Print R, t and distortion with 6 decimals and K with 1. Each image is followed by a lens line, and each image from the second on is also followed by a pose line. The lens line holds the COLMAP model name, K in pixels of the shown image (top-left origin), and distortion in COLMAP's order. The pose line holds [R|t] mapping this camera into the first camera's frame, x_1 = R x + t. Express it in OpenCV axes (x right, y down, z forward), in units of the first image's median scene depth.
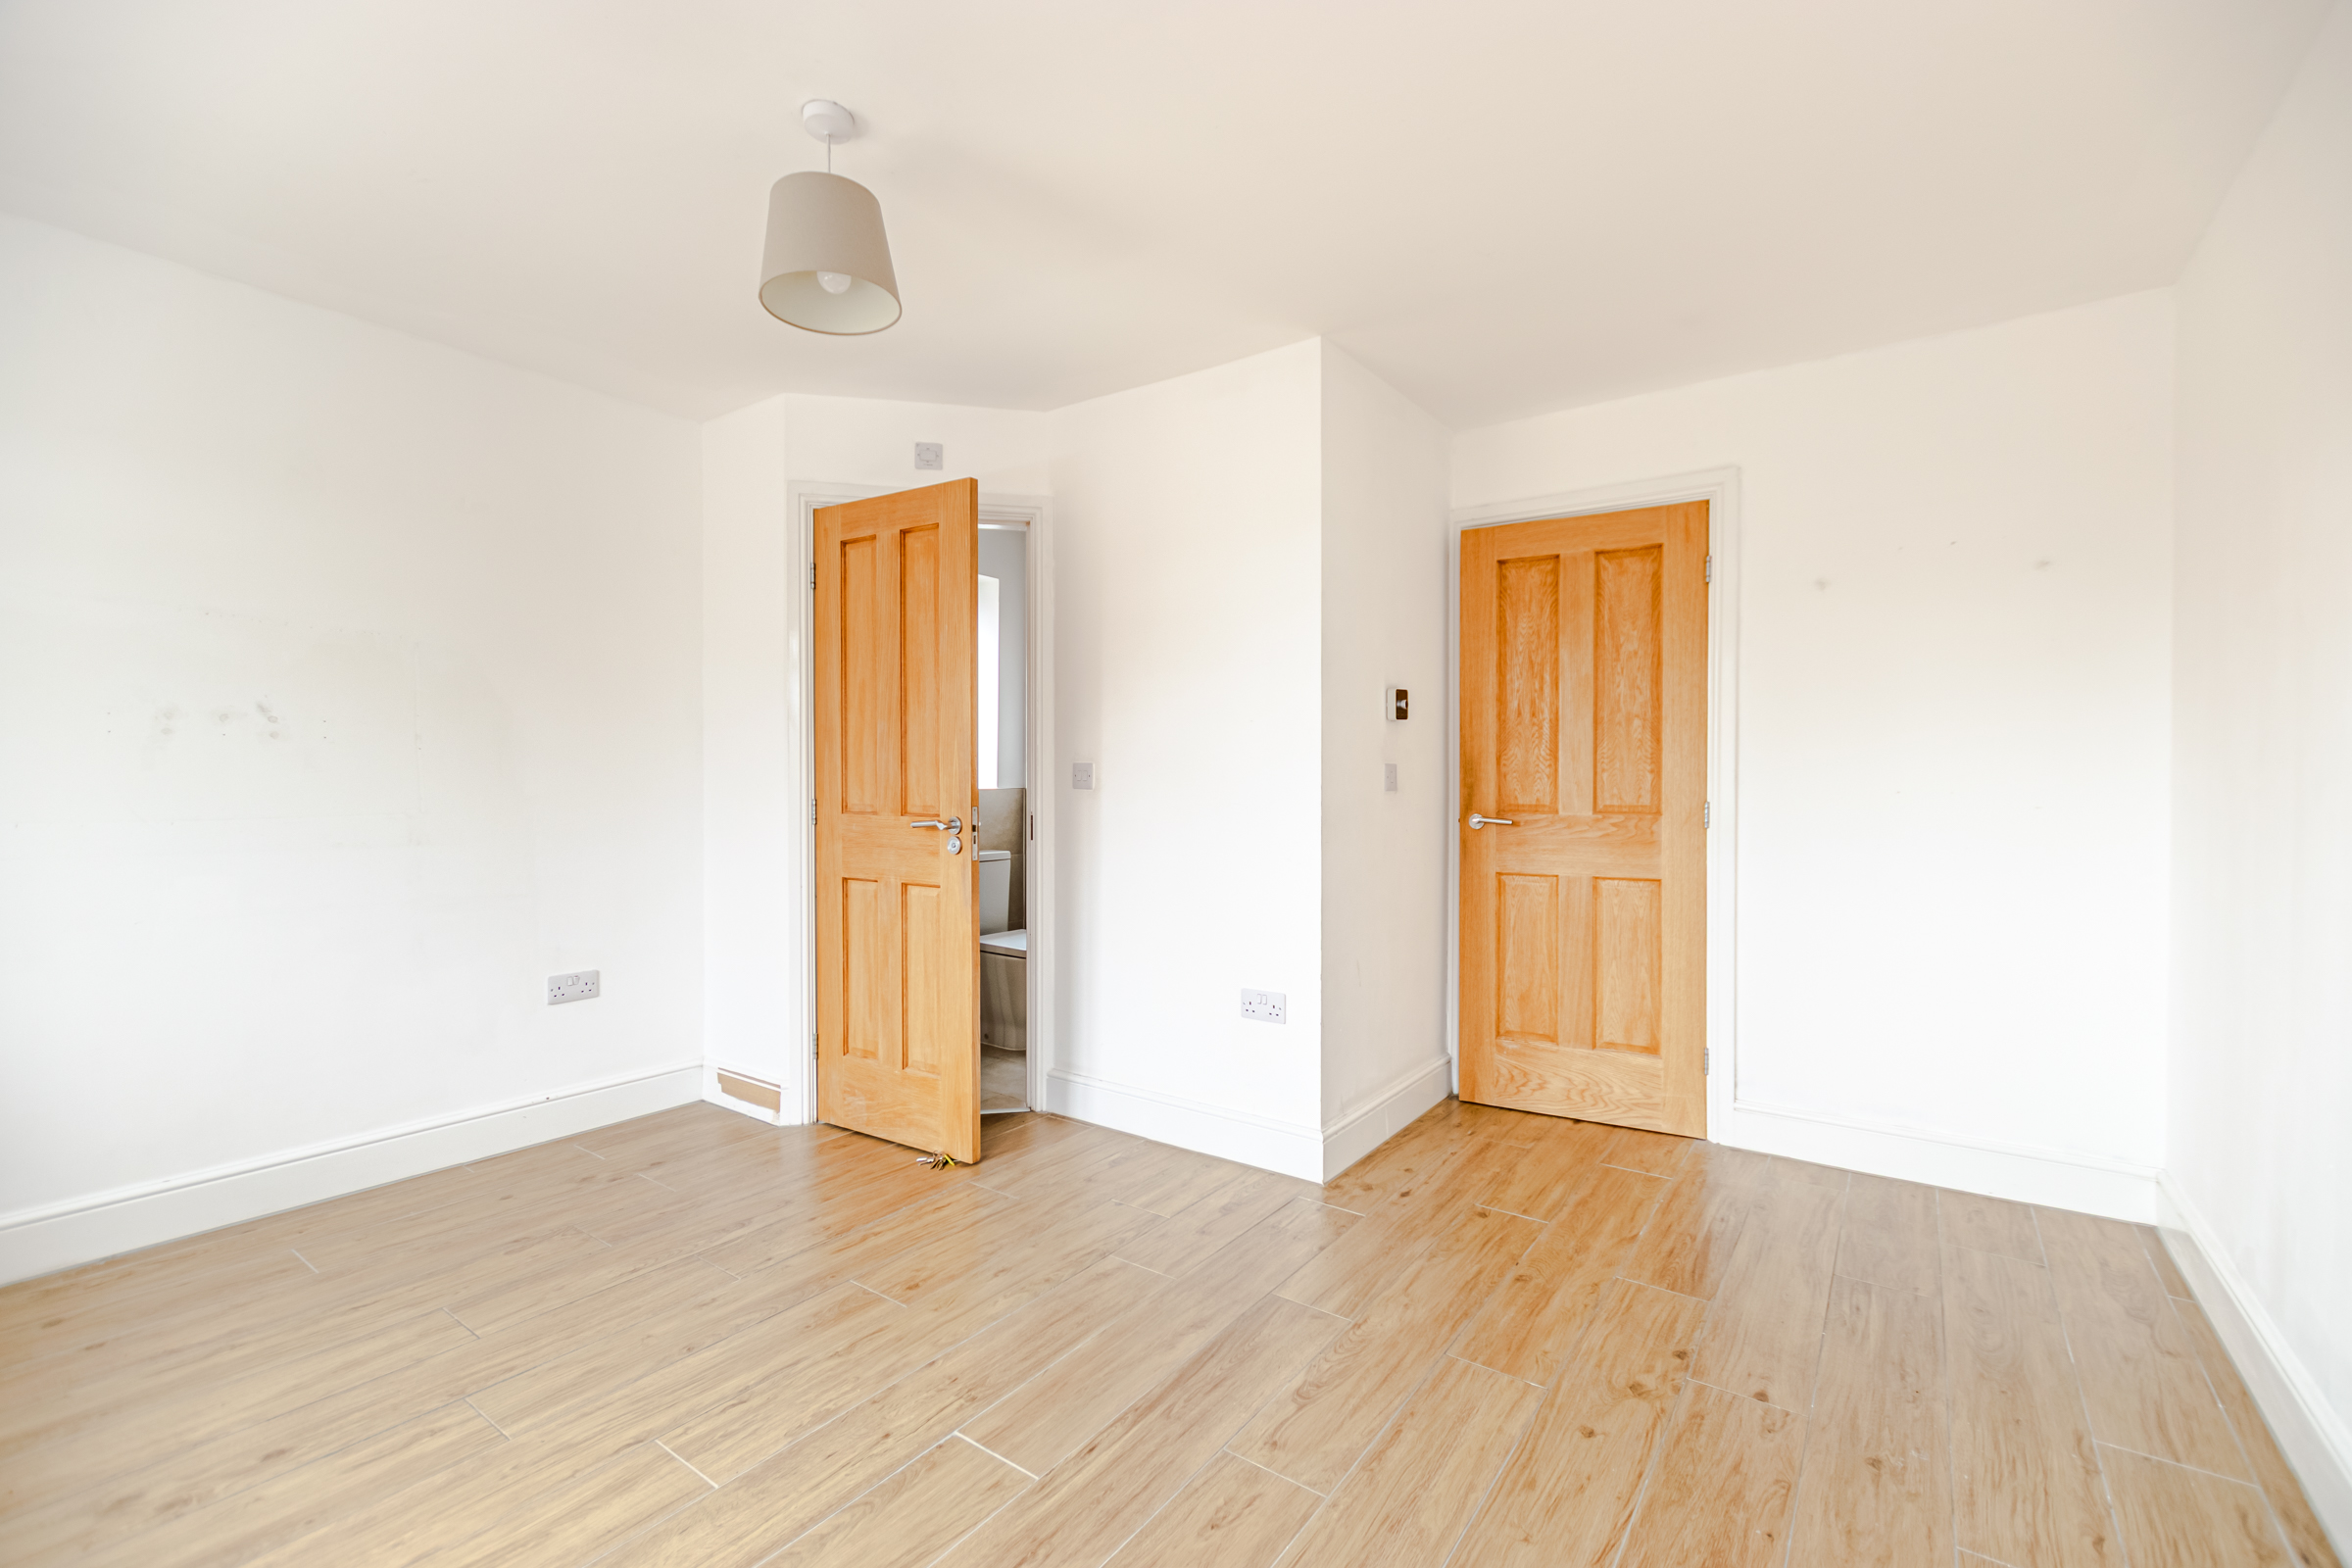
lens RADIAL K [[1013.6, 0, 1184.8], [0, 1013.6, 787.5], [0, 0, 1]] dist [0.008880, -0.002308]
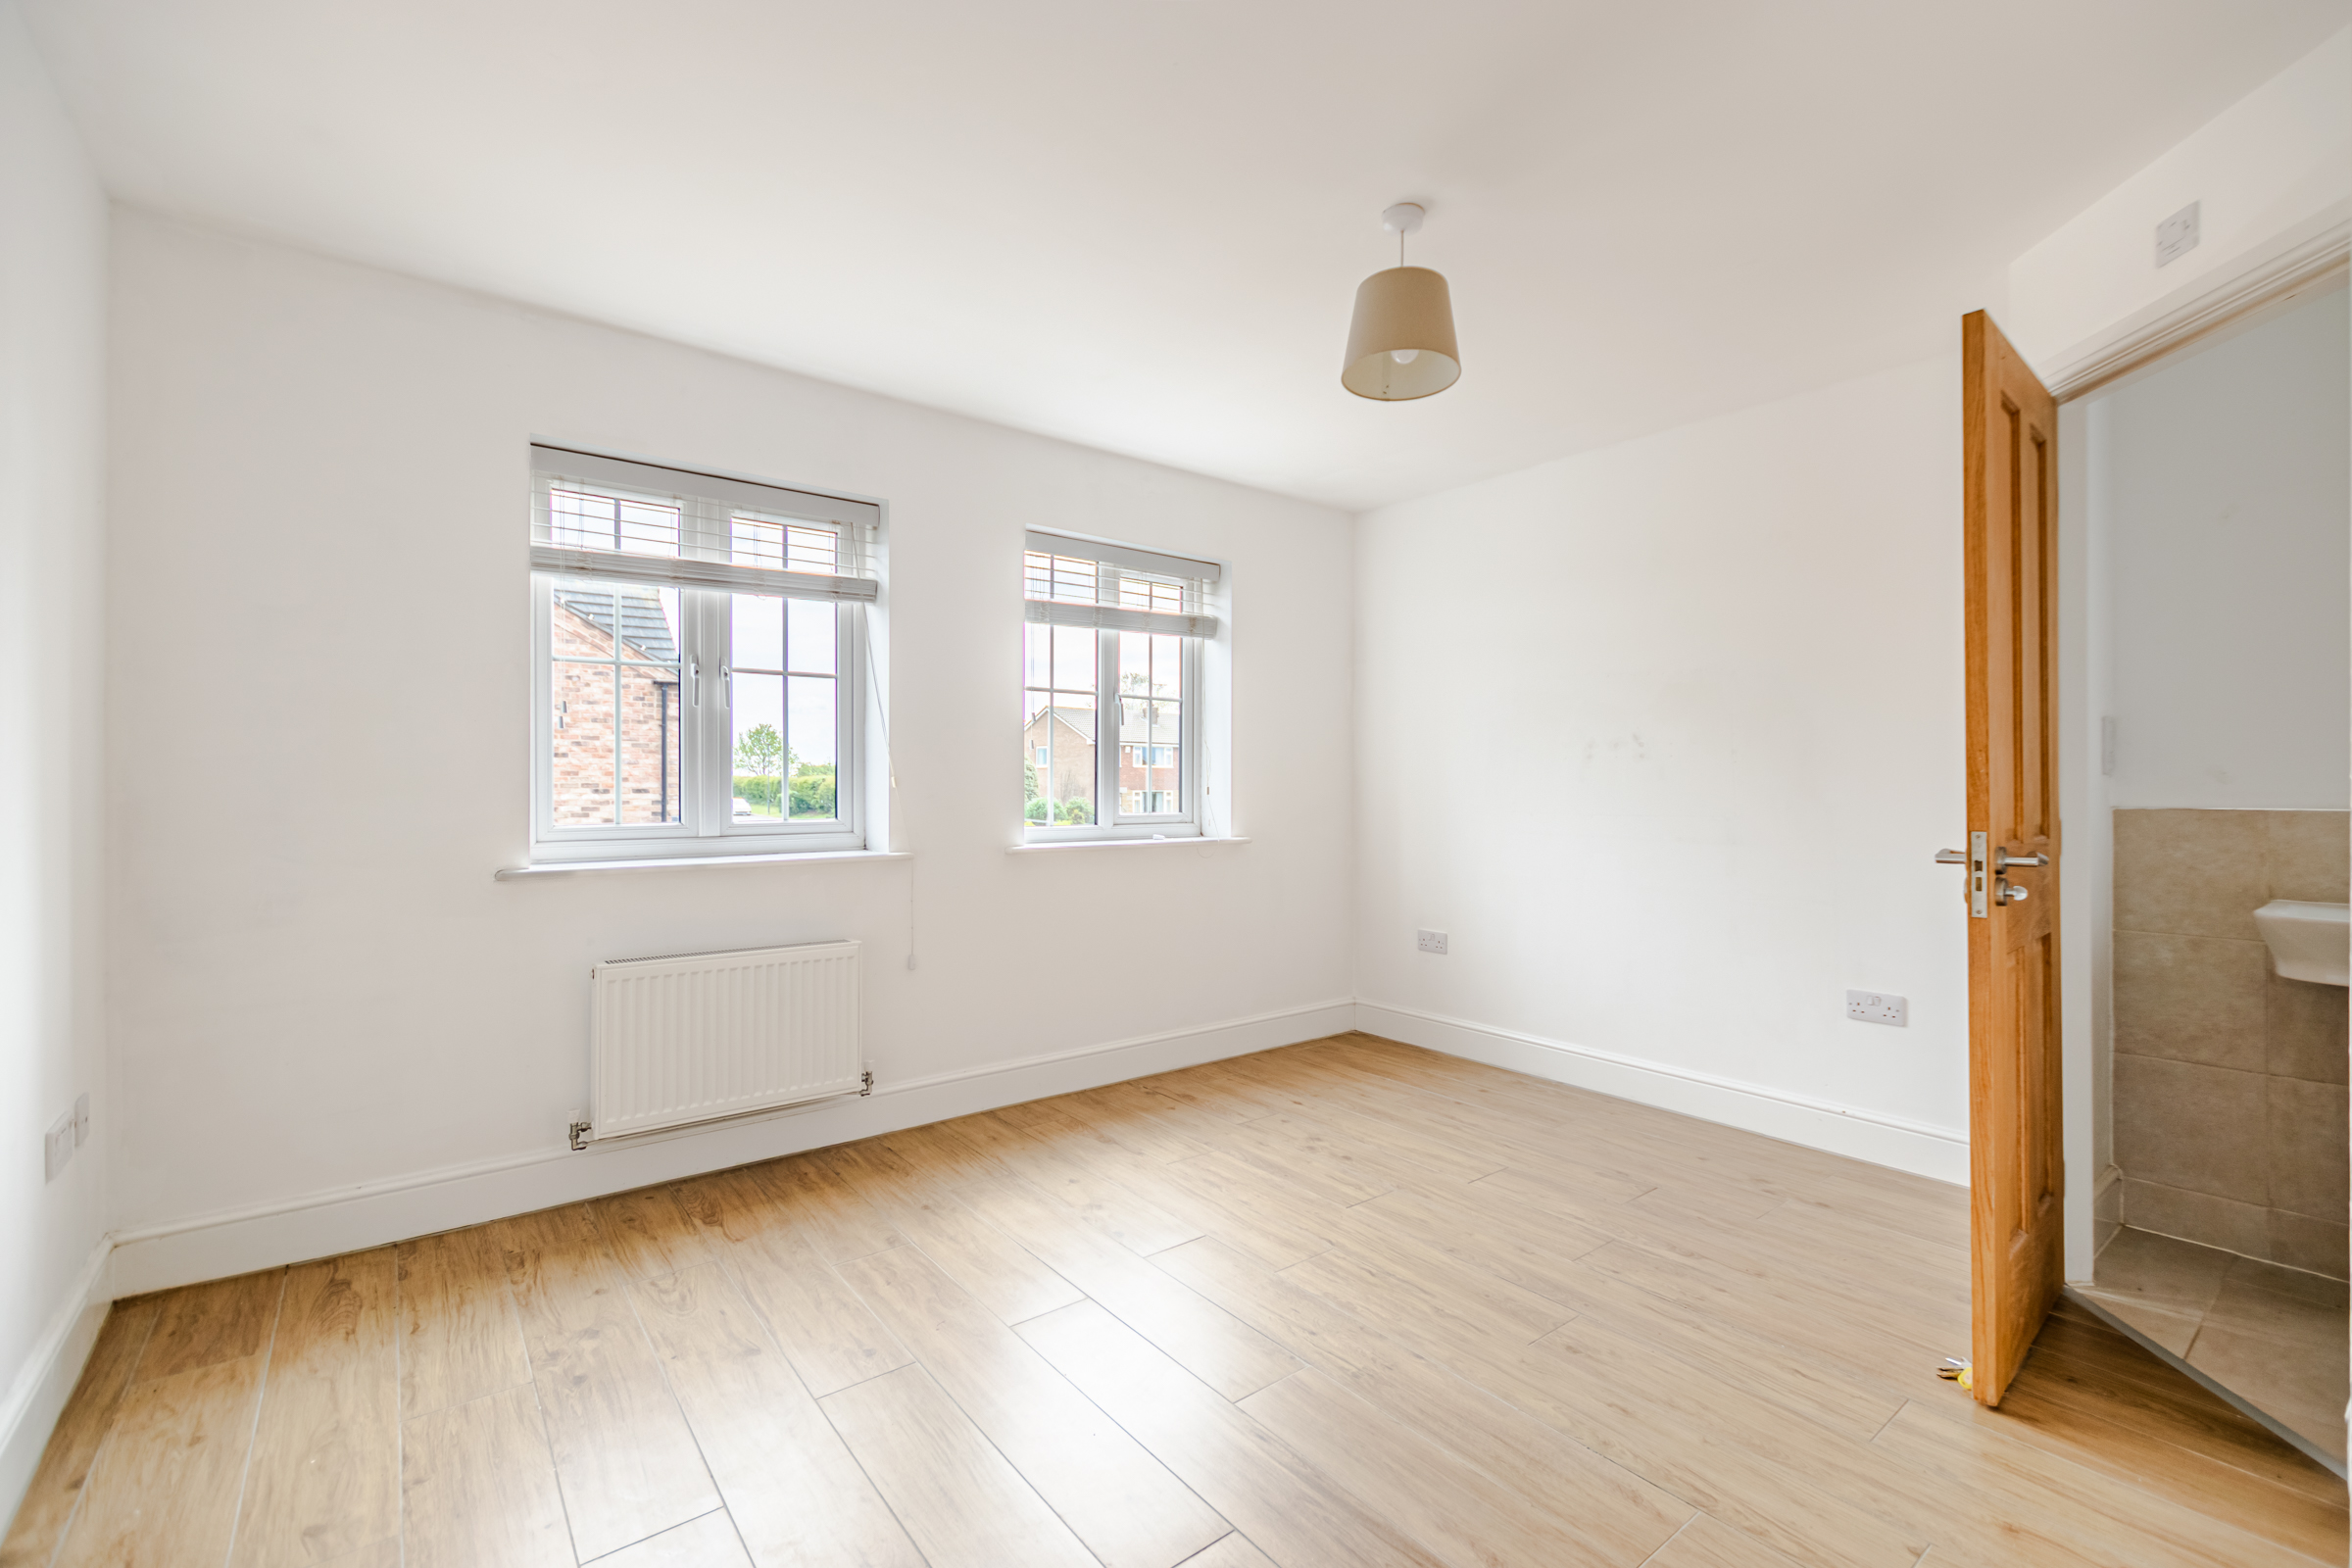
lens RADIAL K [[1013.6, 0, 1178.4], [0, 1013.6, 782.3], [0, 0, 1]] dist [0.008880, -0.002308]
pose [[-0.288209, -0.006926, -0.957542, 0.691509], [-0.010322, 0.999938, -0.004126, -0.004064], [0.957512, 0.008694, -0.288263, 0.909270]]
